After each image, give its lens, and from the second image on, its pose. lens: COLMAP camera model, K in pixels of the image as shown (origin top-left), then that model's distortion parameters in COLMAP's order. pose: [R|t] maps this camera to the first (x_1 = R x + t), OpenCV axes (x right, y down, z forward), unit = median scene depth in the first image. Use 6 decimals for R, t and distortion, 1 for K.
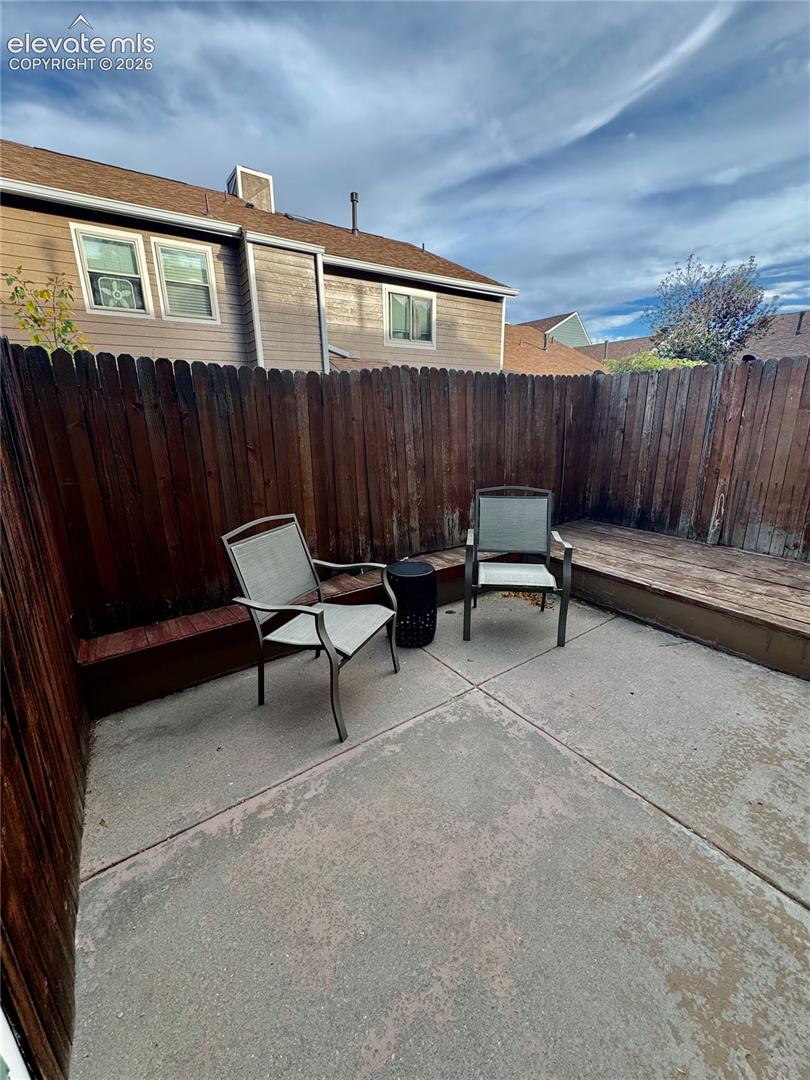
lens RADIAL K [[435.0, 0, 407.2], [0, 435.0, 536.5], [0, 0, 1]] dist [-0.002220, 0.000282]
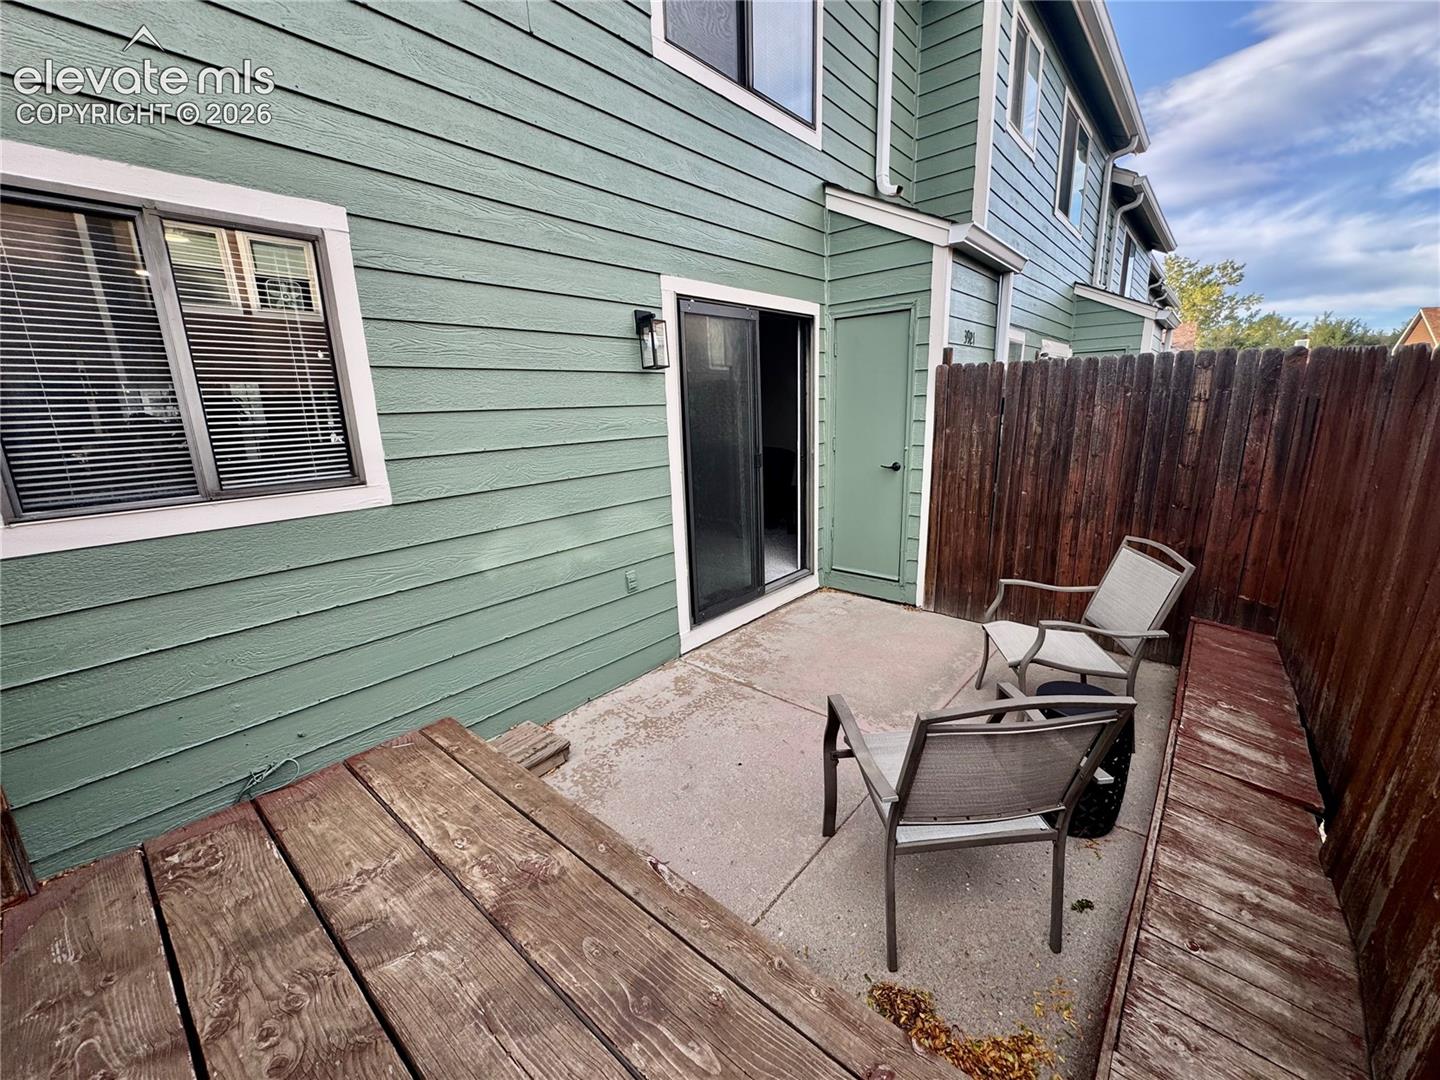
lens RADIAL K [[580.0, 0, 719.6], [0, 580.0, 539.6], [0, 0, 1]] dist [-0.002220, 0.000282]
pose [[-0.967946, 0.104791, -0.228253, 0.620101], [-0.020234, 0.873310, 0.486745, -0.474809], [0.250342, 0.475761, -0.843196, 1.404516]]
